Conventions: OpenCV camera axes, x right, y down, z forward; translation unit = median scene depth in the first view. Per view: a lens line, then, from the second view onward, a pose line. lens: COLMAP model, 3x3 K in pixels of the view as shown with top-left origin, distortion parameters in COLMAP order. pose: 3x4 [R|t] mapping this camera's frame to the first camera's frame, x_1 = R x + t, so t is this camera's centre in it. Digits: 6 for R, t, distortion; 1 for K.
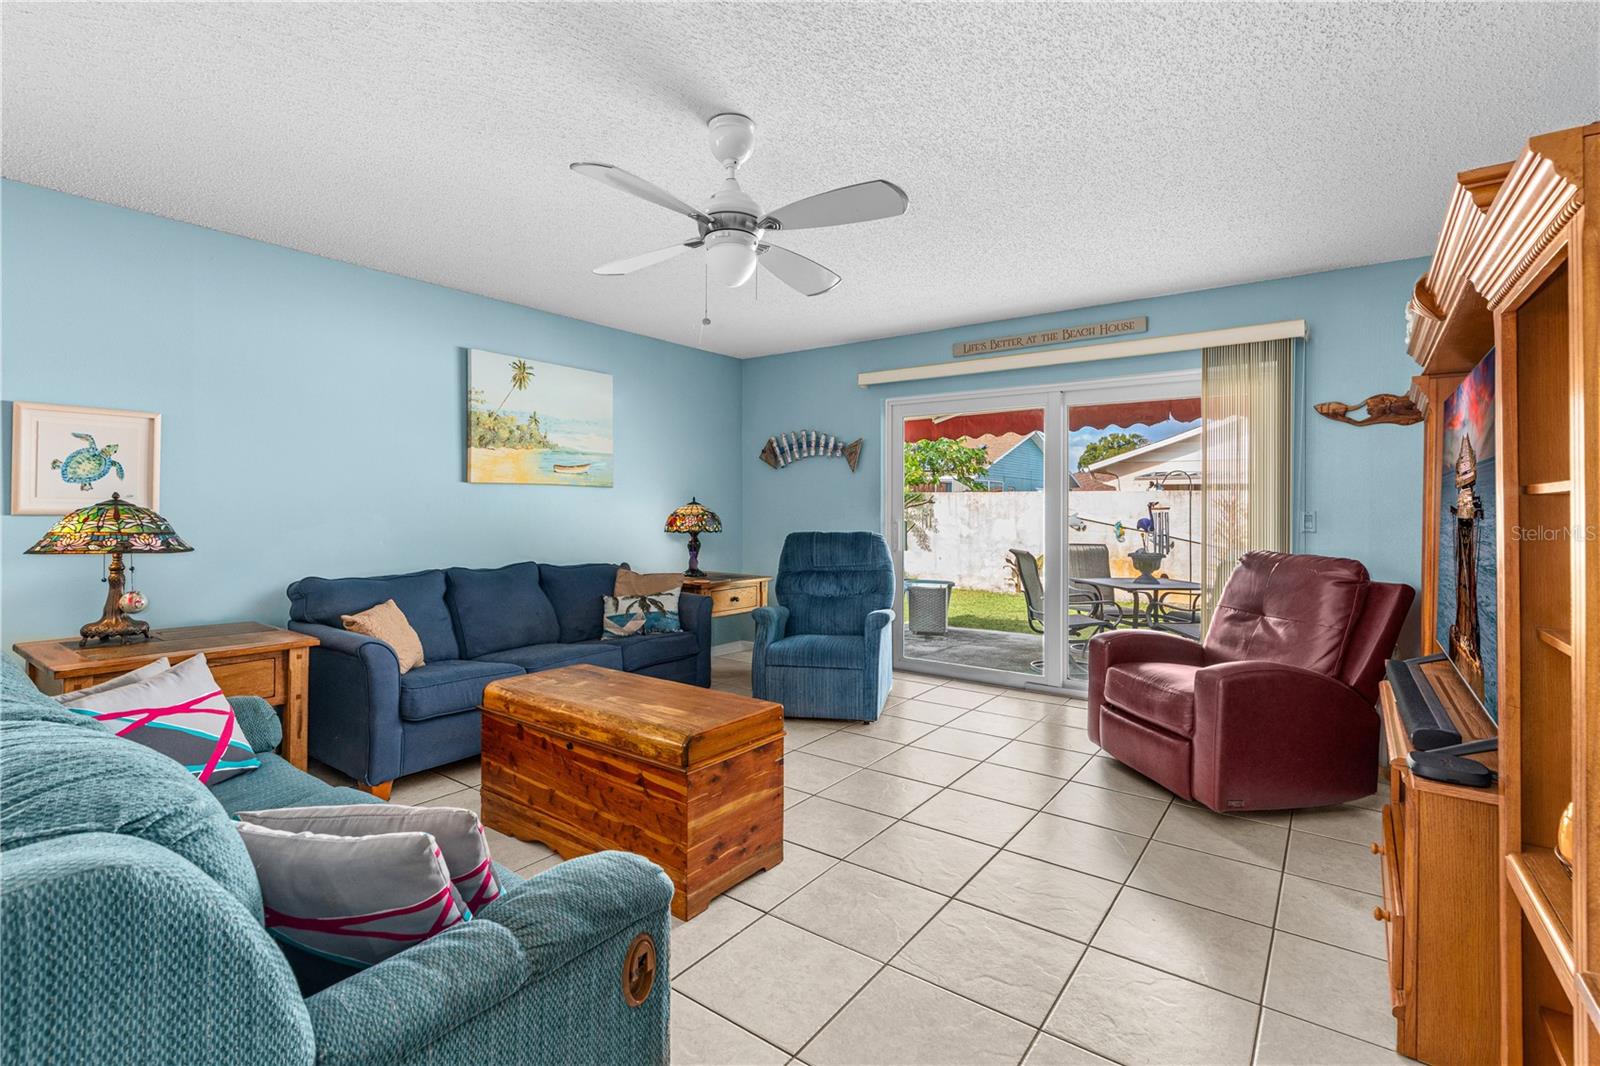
lens RADIAL K [[732.3, 0, 821.3], [0, 732.3, 498.9], [0, 0, 1]] dist [-0.003157, 0.000082]
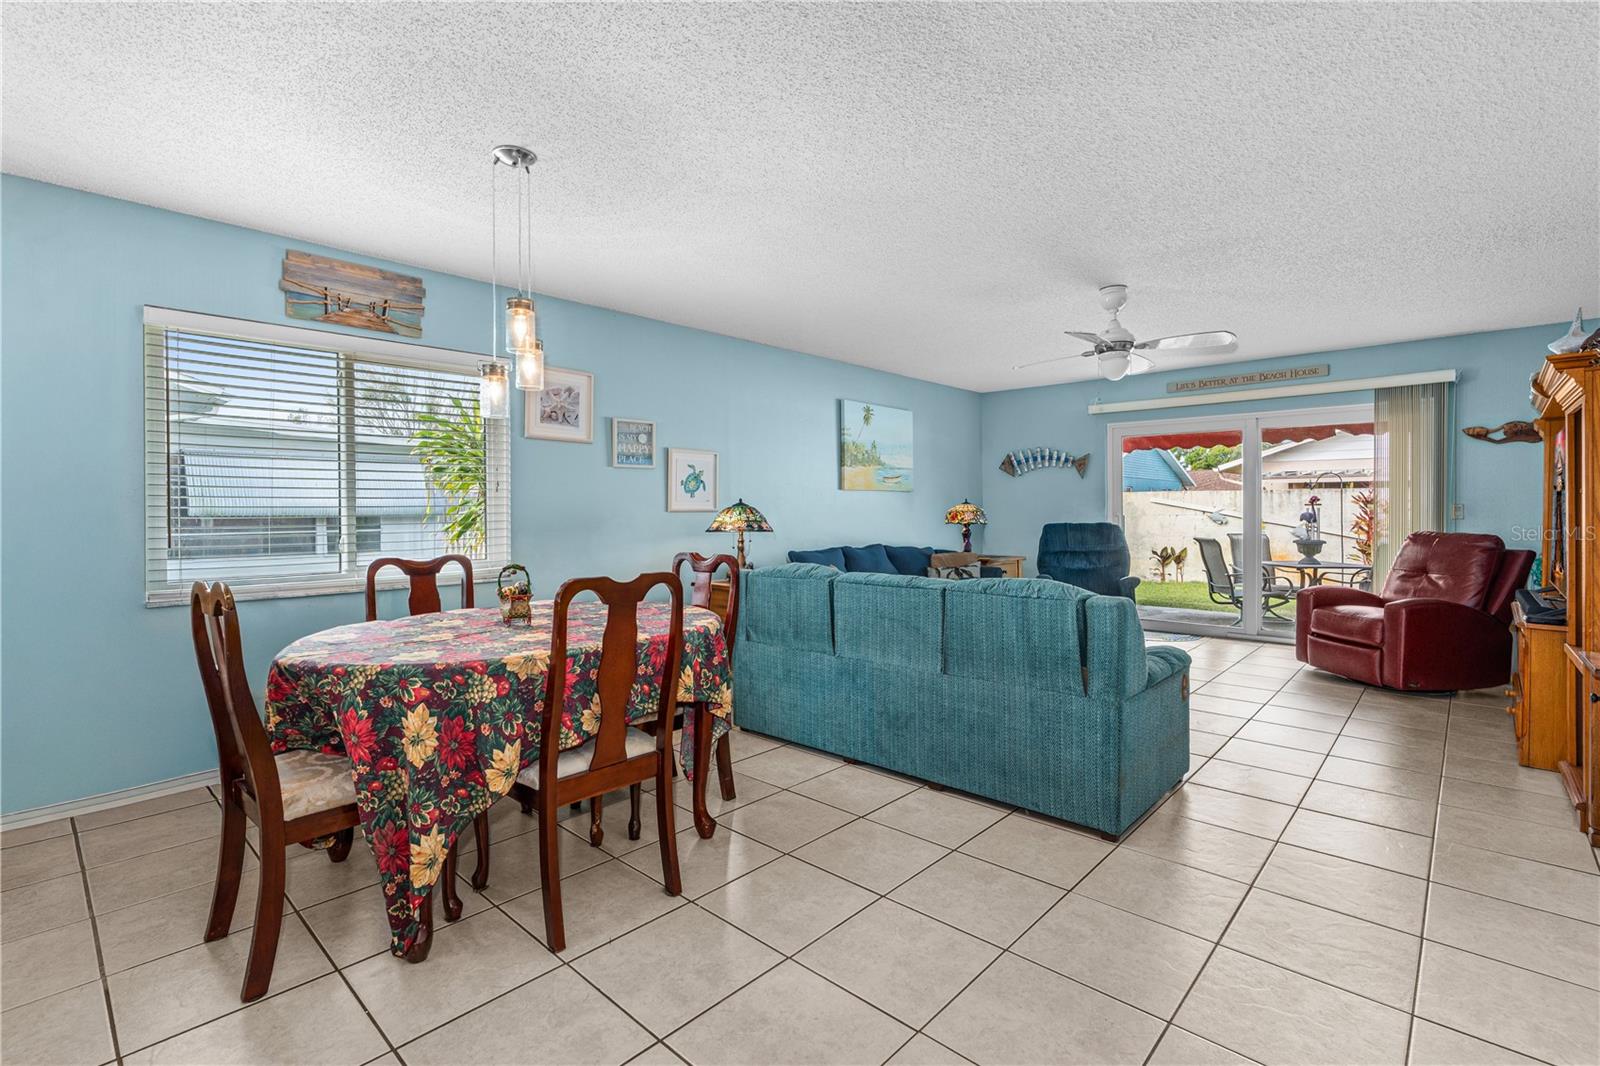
lens RADIAL K [[732.3, 0, 820.1], [0, 732.3, 509.3], [0, 0, 1]] dist [-0.003157, 0.000082]
pose [[0.993799, -0.007768, -0.110917, -0.403910], [0.009142, 0.999888, 0.011886, -0.001223], [0.110812, -0.012826, 0.993759, -0.541903]]
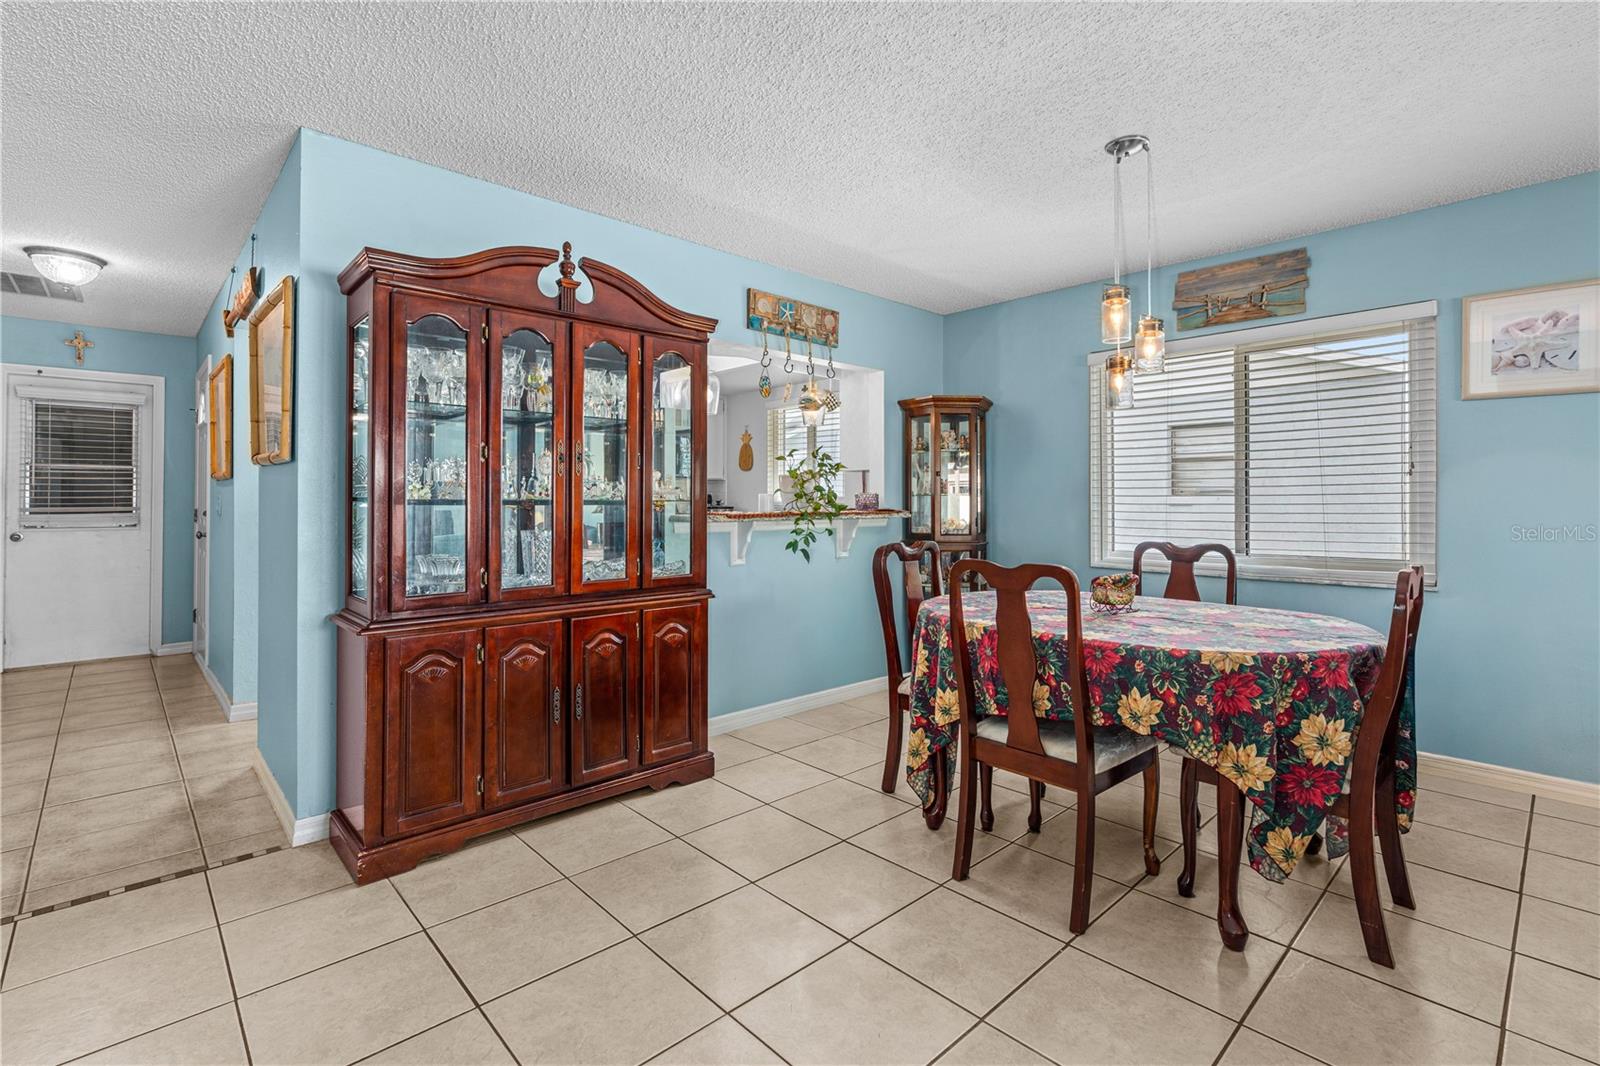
lens RADIAL K [[732.3, 0, 791.5], [0, 732.3, 493.2], [0, 0, 1]] dist [-0.003157, 0.000082]
pose [[-0.196482, -0.011871, -0.980436, 0.586382], [0.010969, 0.999838, -0.014304, 0.018349], [0.980446, -0.013565, -0.196320, 0.719149]]
